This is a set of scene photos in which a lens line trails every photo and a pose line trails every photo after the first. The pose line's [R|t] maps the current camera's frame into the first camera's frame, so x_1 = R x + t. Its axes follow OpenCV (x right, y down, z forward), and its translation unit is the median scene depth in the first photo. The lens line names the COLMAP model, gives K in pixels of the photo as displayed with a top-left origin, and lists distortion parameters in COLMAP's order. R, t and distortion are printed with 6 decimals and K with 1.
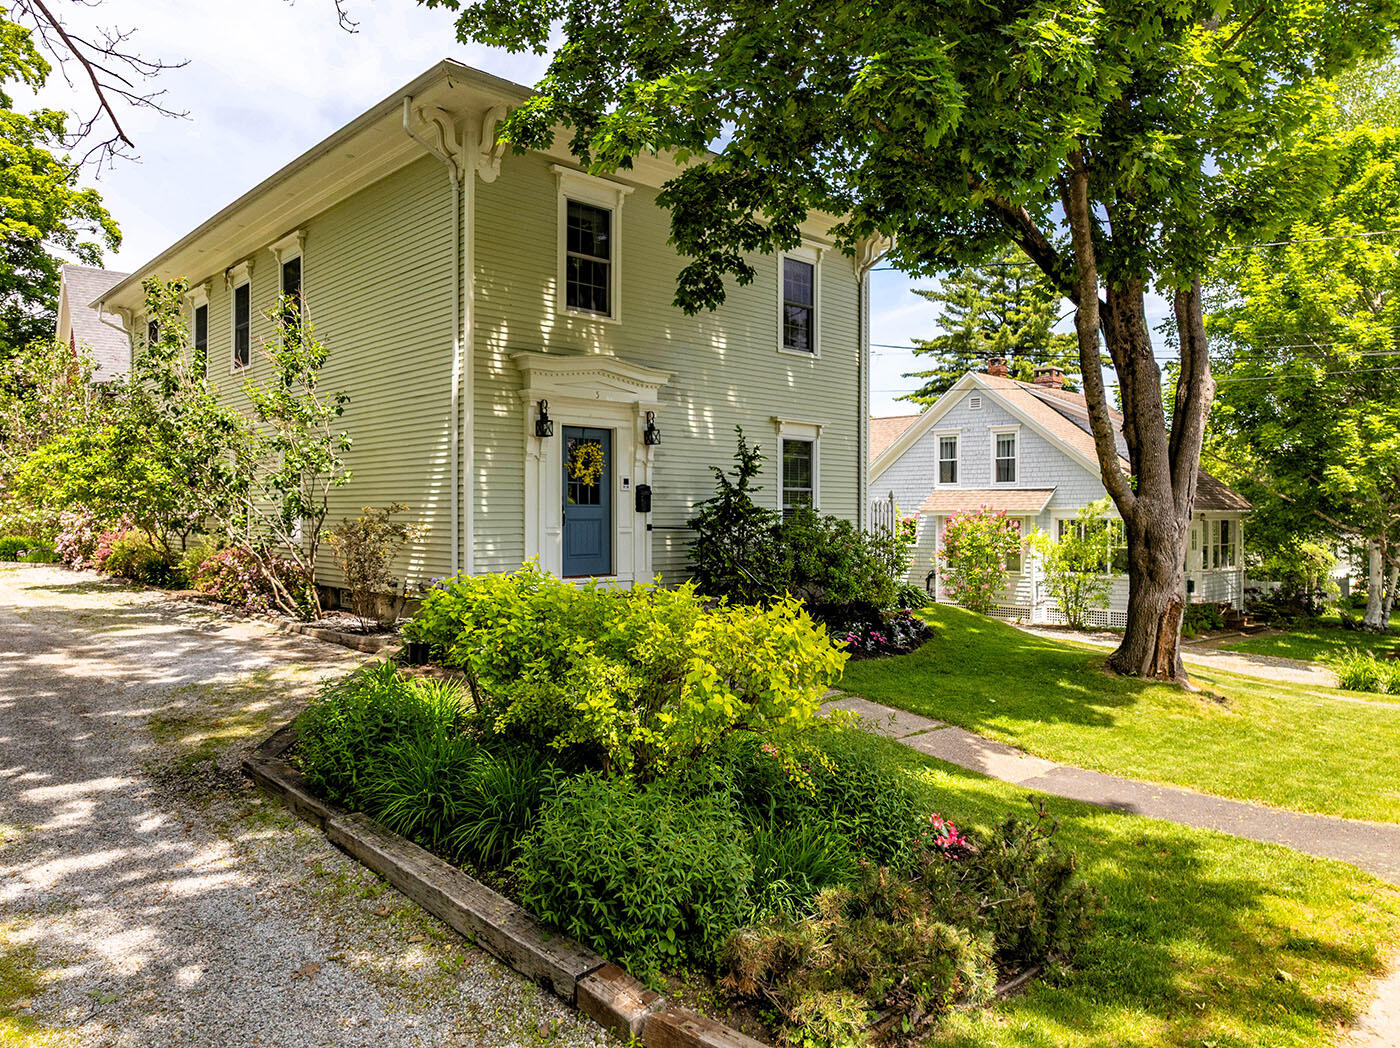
lens RADIAL K [[996.4, 0, 700.0], [0, 996.4, 524.0], [0, 0, 1]] dist [-0.026219, 0.001995]
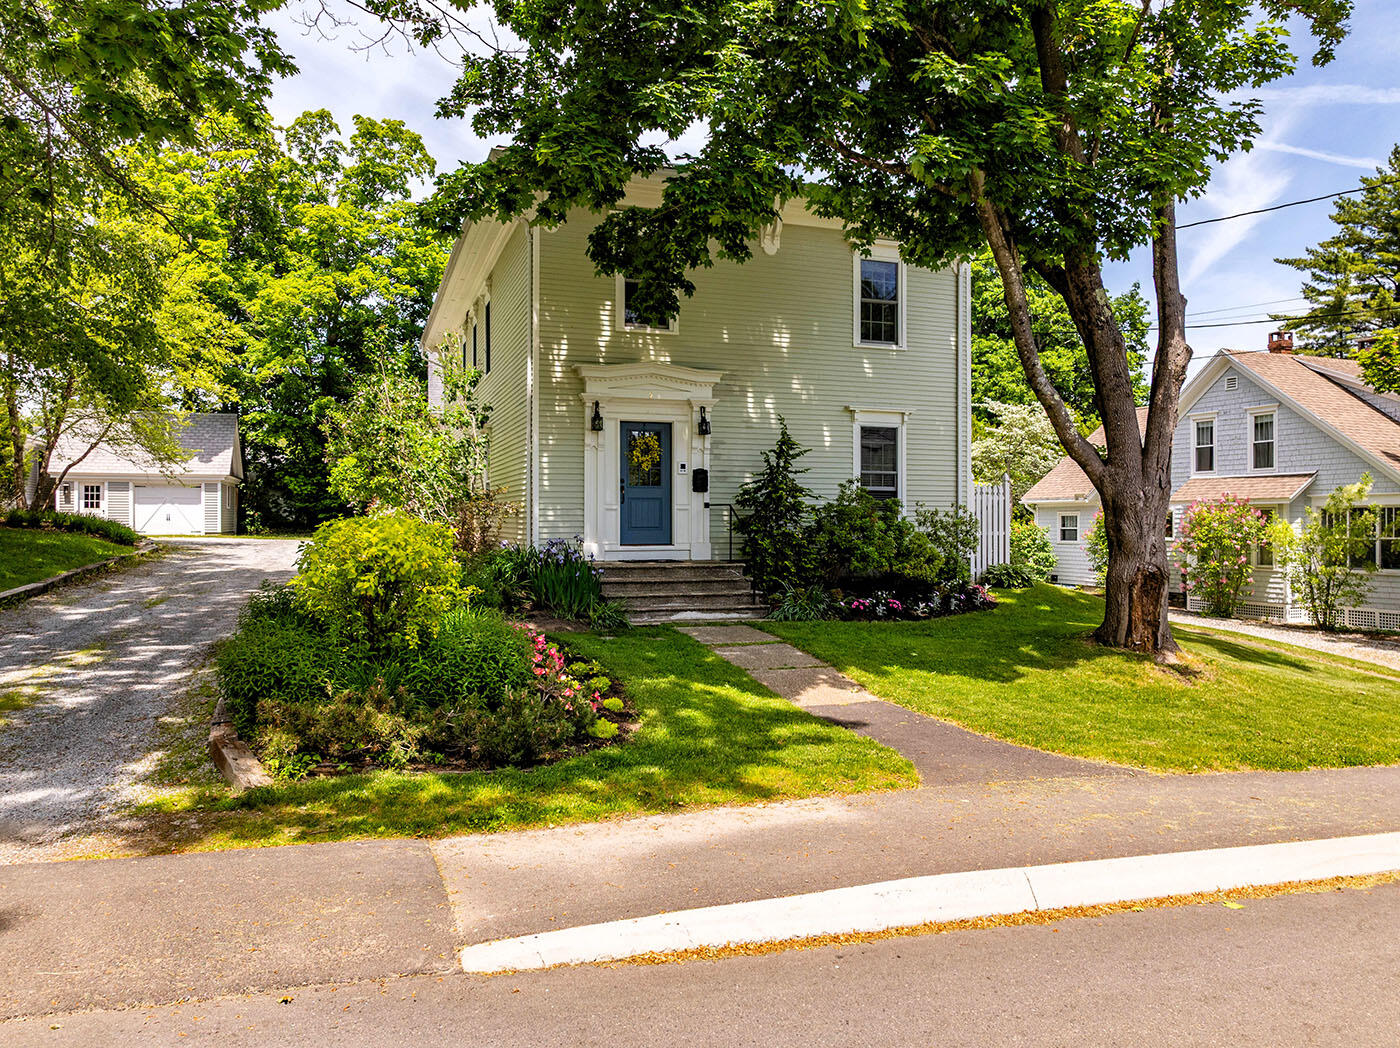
lens RADIAL K [[1007.0, 0, 700.0], [0, 1007.0, 524.0], [0, 0, 1]] dist [-0.032925, 0.009996]
pose [[0.913306, -0.002270, -0.407267, 0.439002], [-0.001219, 0.999965, -0.008305, 0.036468], [0.407271, 0.008082, 0.913271, -0.086036]]
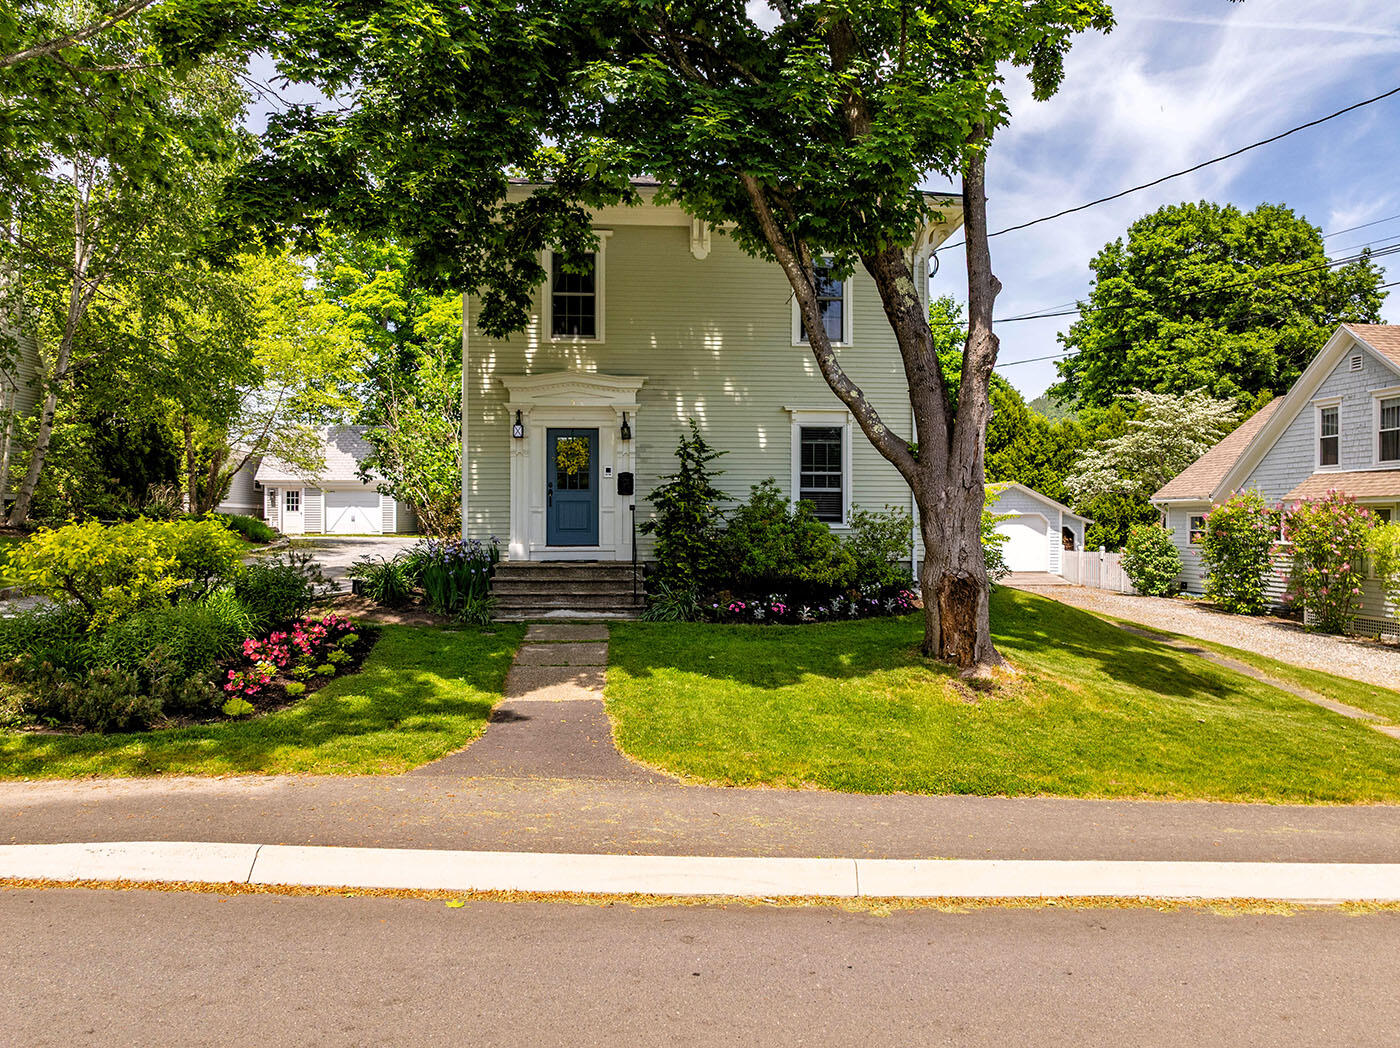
lens RADIAL K [[1008.1, 0, 700.0], [0, 1008.1, 524.0], [0, 0, 1]] dist [-0.029338, -0.000345]
pose [[0.771448, -0.001929, -0.636289, 0.815801], [-0.004019, 0.999961, -0.007904, 0.033506], [0.636279, 0.008654, 0.771410, 0.116883]]
